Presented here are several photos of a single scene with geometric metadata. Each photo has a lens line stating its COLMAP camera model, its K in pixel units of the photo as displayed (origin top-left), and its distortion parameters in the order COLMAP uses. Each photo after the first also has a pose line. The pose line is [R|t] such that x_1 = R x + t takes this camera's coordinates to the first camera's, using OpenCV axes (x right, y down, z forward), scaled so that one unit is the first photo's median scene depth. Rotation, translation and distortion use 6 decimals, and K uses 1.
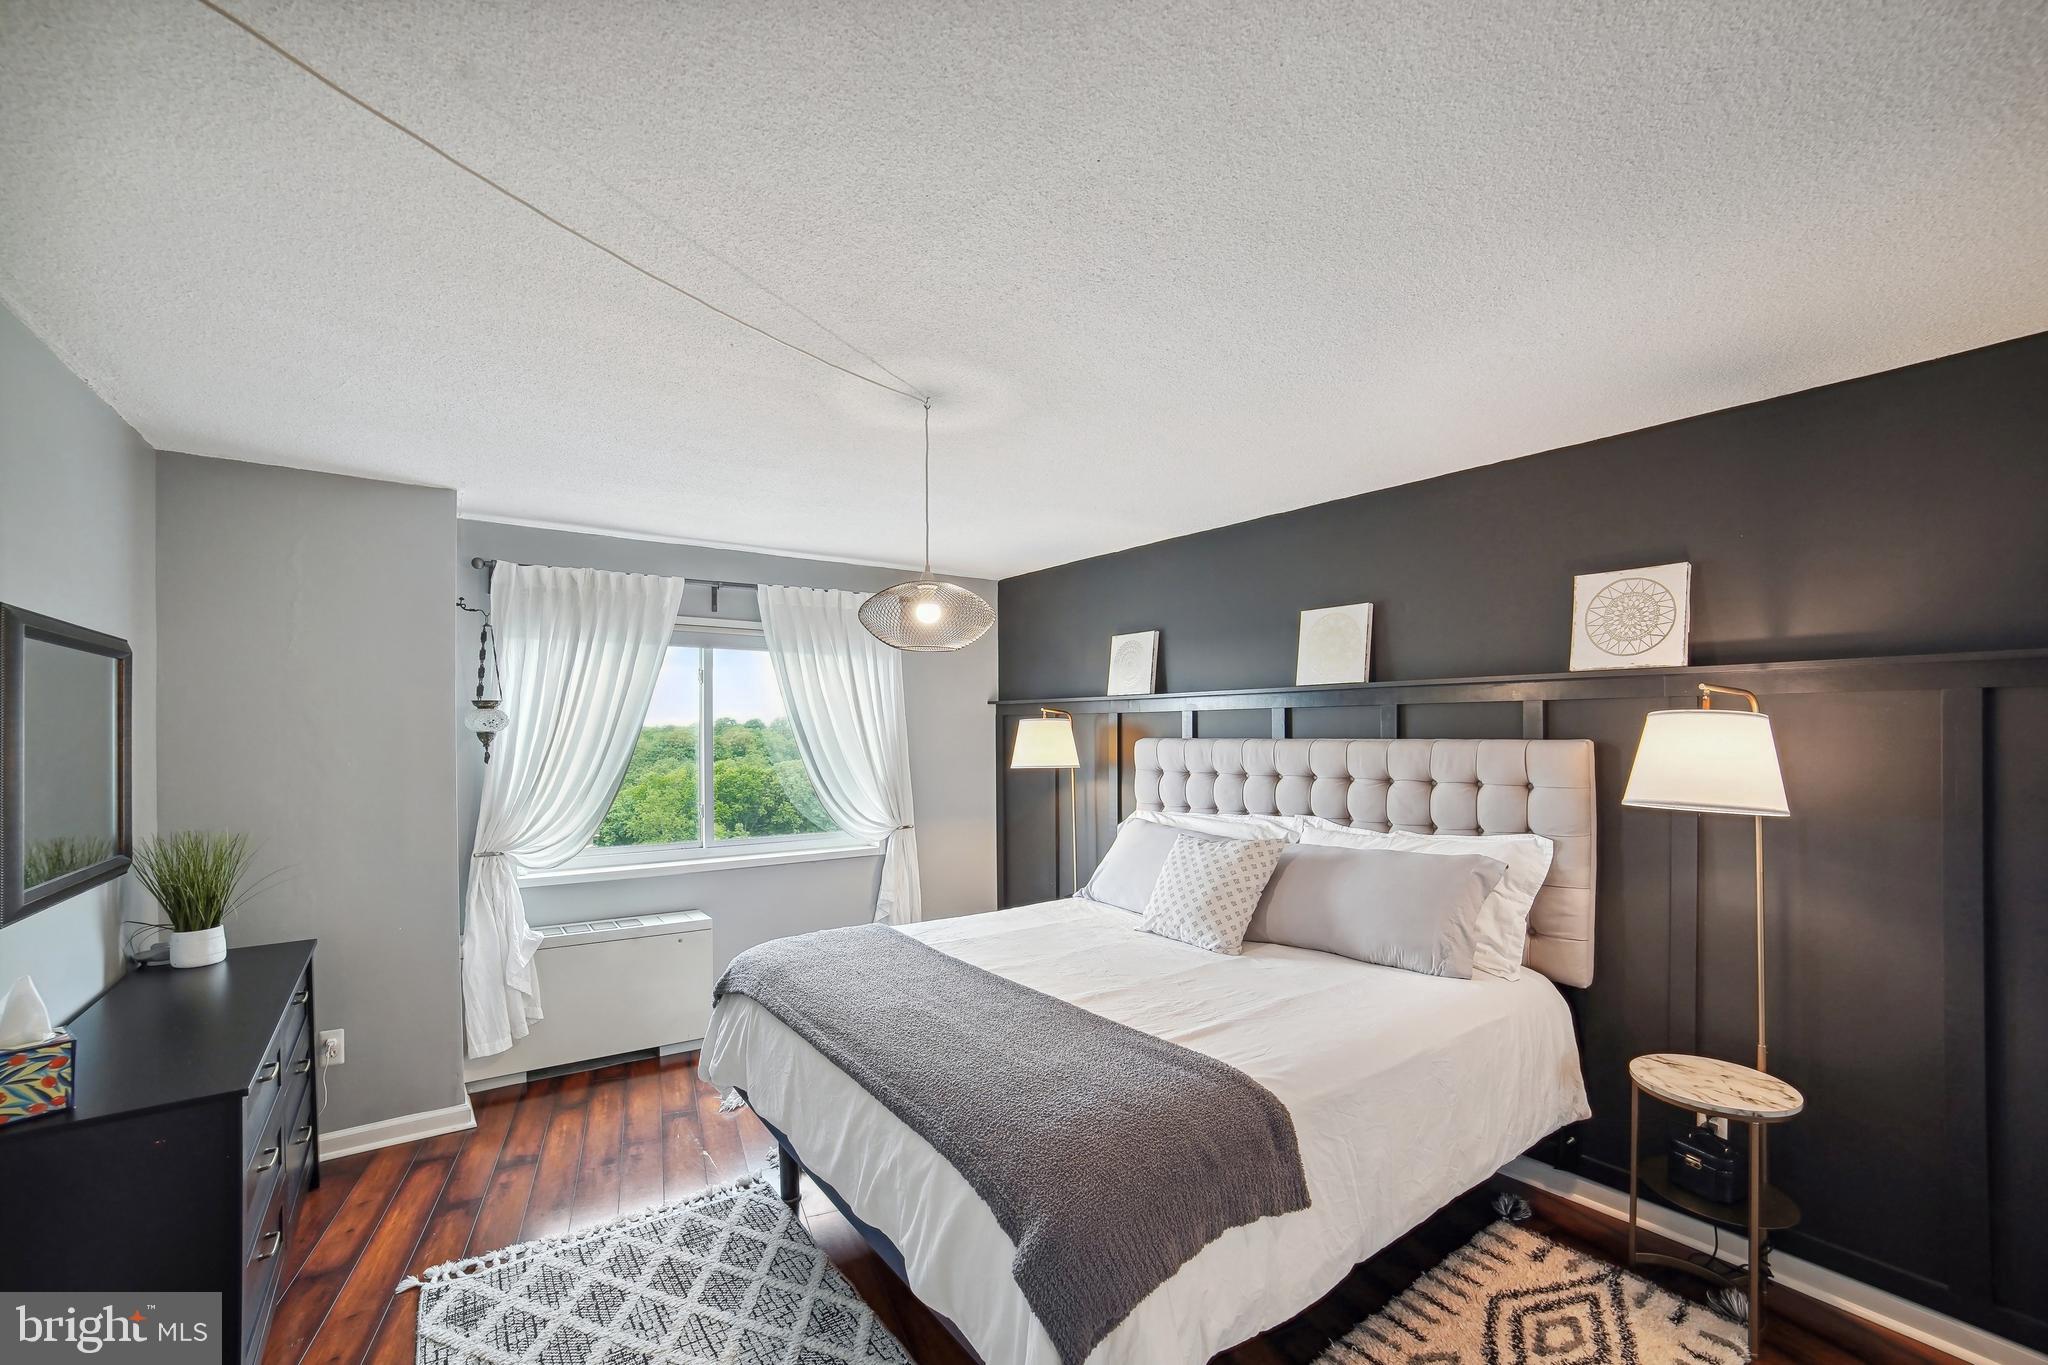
lens RADIAL K [[878.3, 0, 1022.1], [0, 878.3, 729.5], [0, 0, 1]] dist [-0.000002, 0.000084]
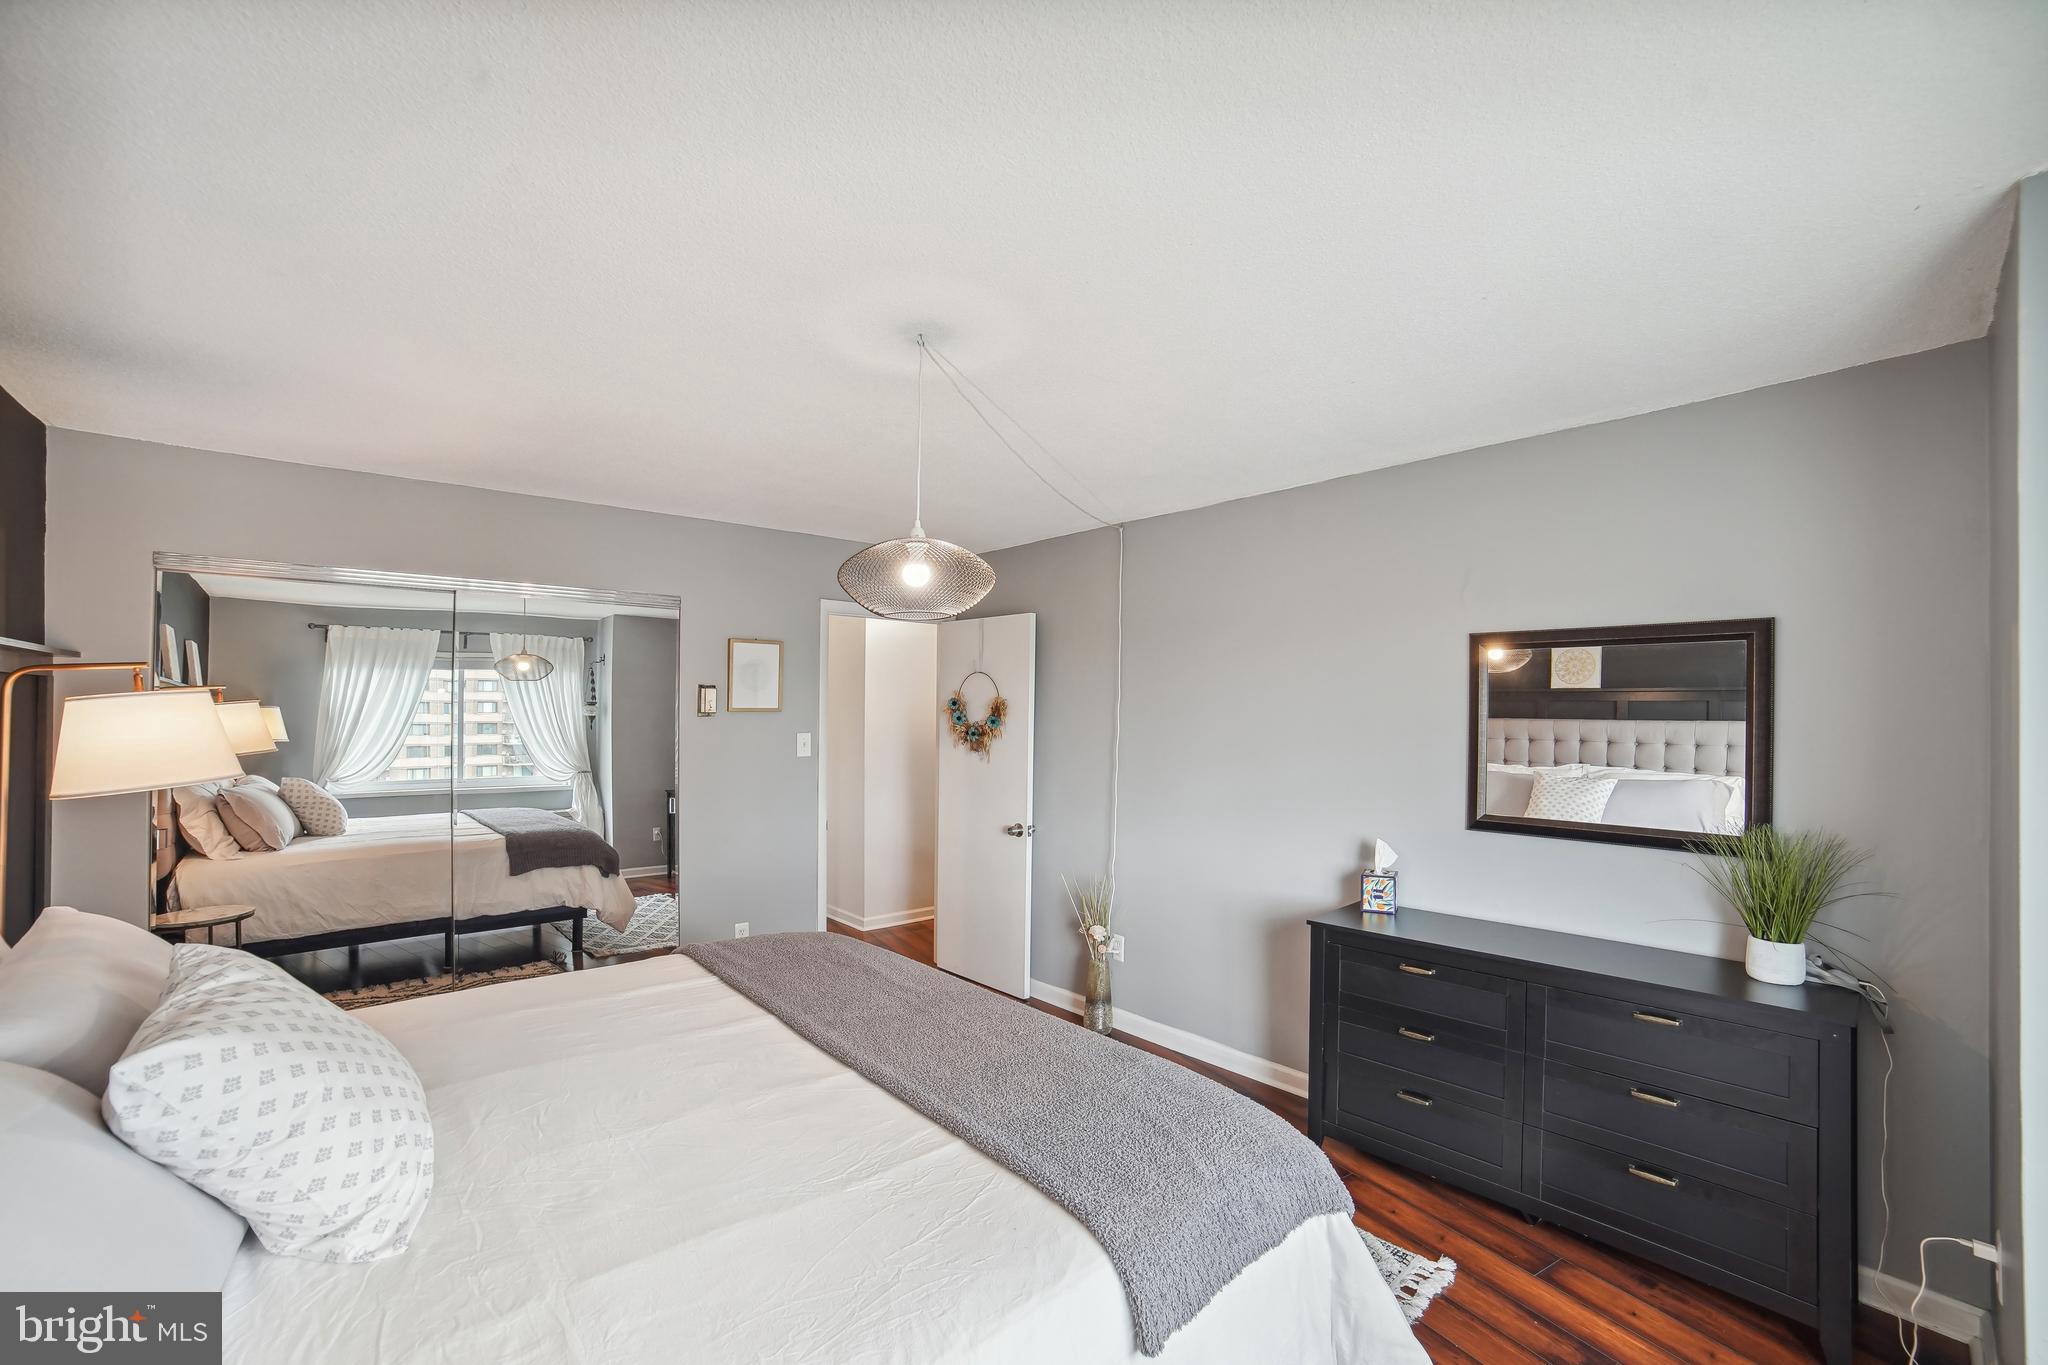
lens RADIAL K [[853.0, 0, 1013.5], [0, 853.0, 706.7], [0, 0, 1]] dist [0.000483, 0.006062]
pose [[-0.983280, 0.008004, -0.181925, -0.023764], [0.006822, 0.999951, 0.007121, -0.011222], [0.181973, 0.005761, -0.983287, 1.184717]]
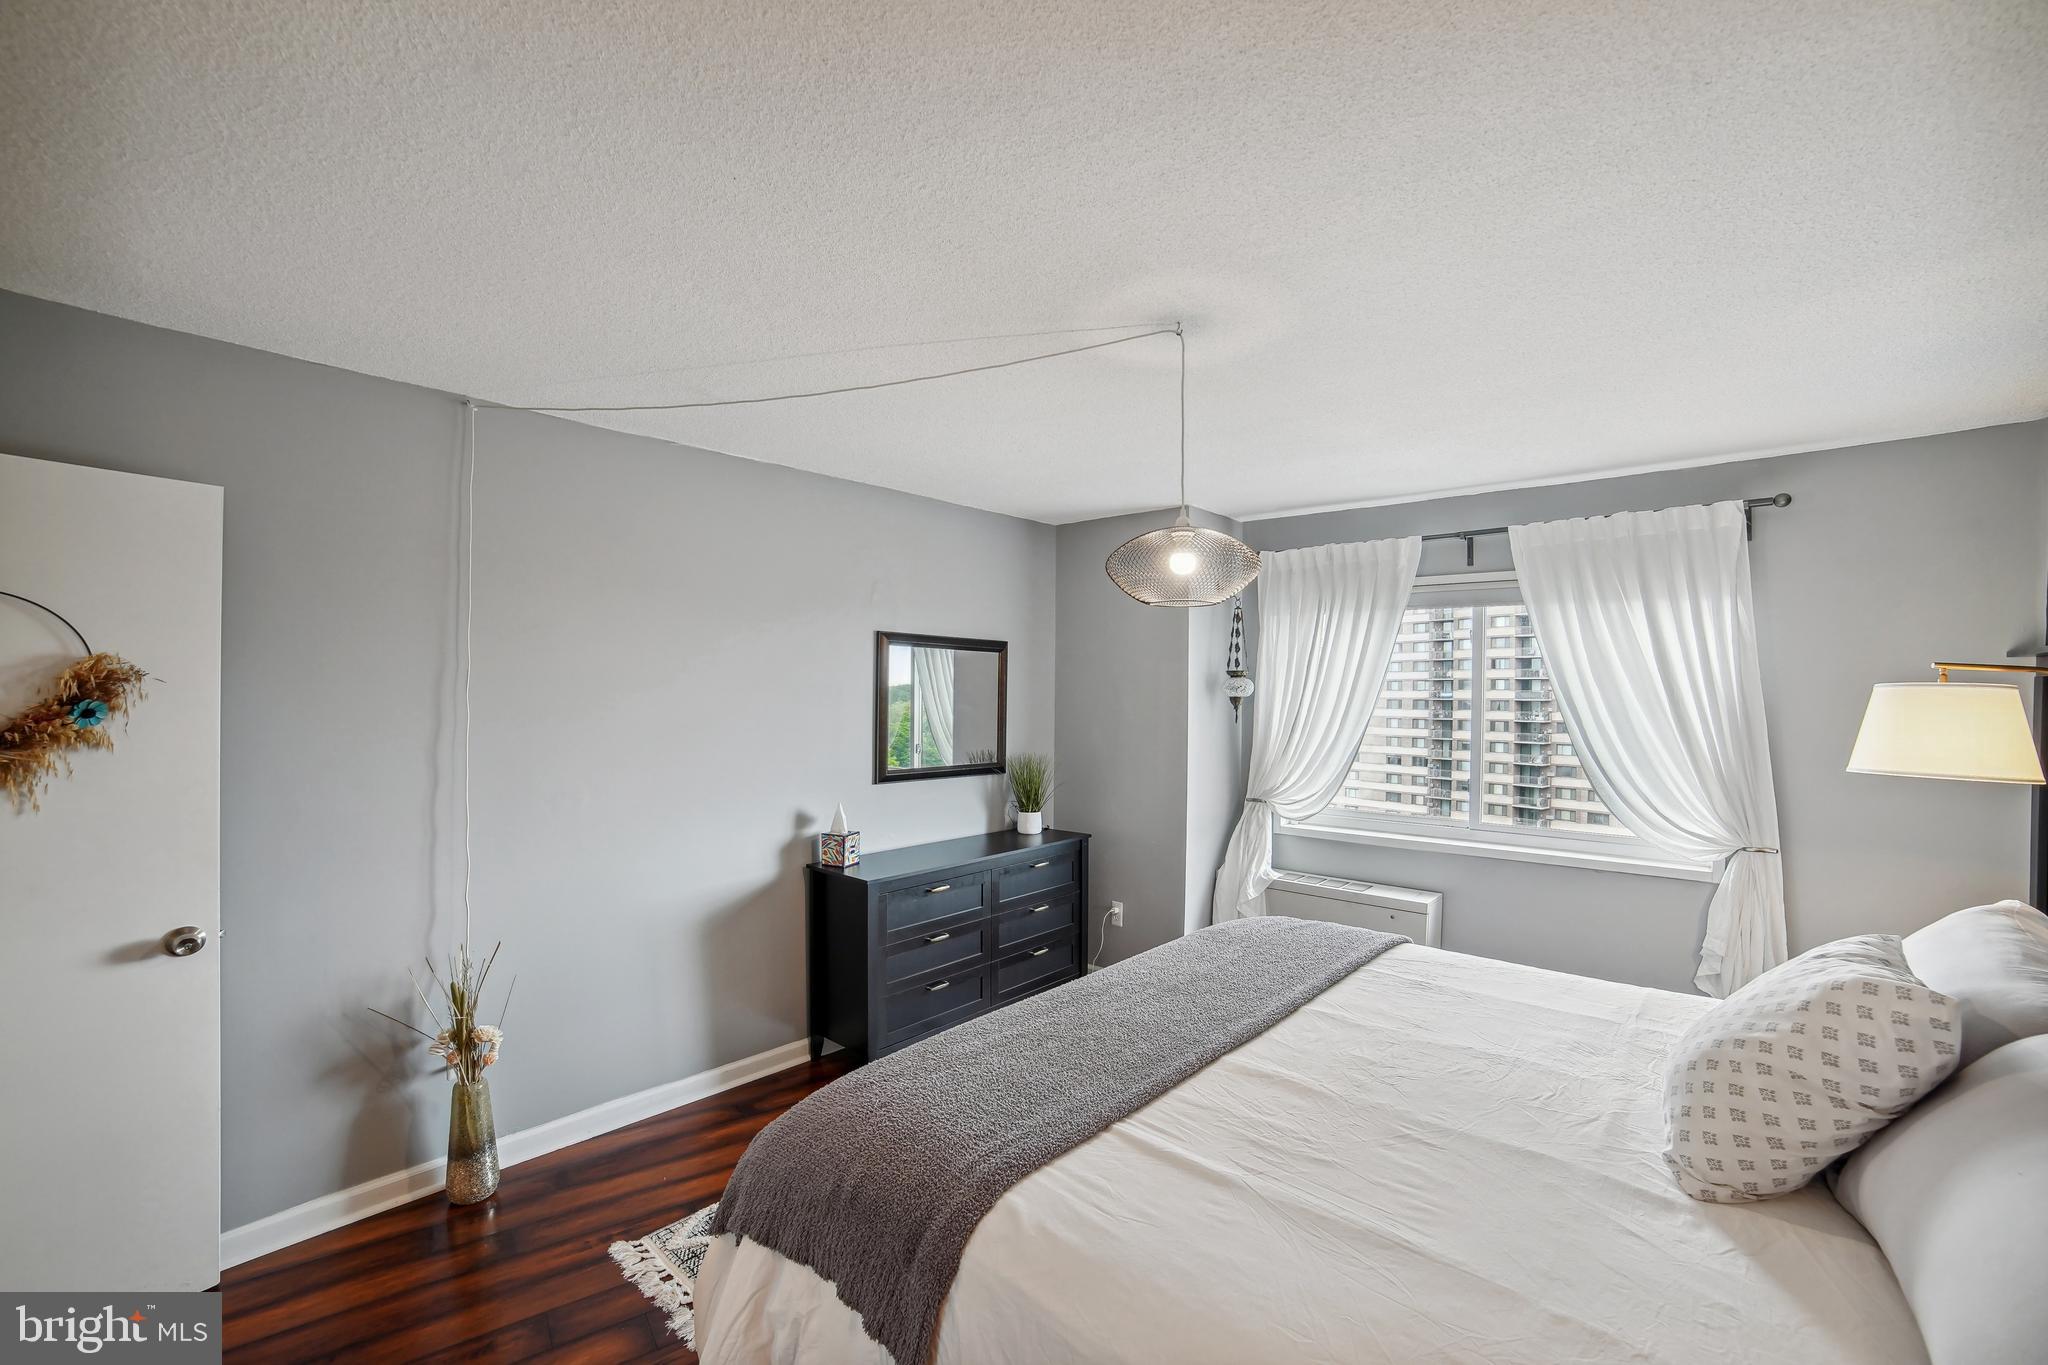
lens RADIAL K [[853.0, 0, 1013.5], [0, 853.0, 706.7], [0, 0, 1]] dist [0.000483, 0.006062]
pose [[0.244969, 0.024006, -0.969234, 0.436707], [-0.014799, 0.999670, 0.021019, -0.004083], [0.969418, 0.009194, 0.245243, 0.399752]]
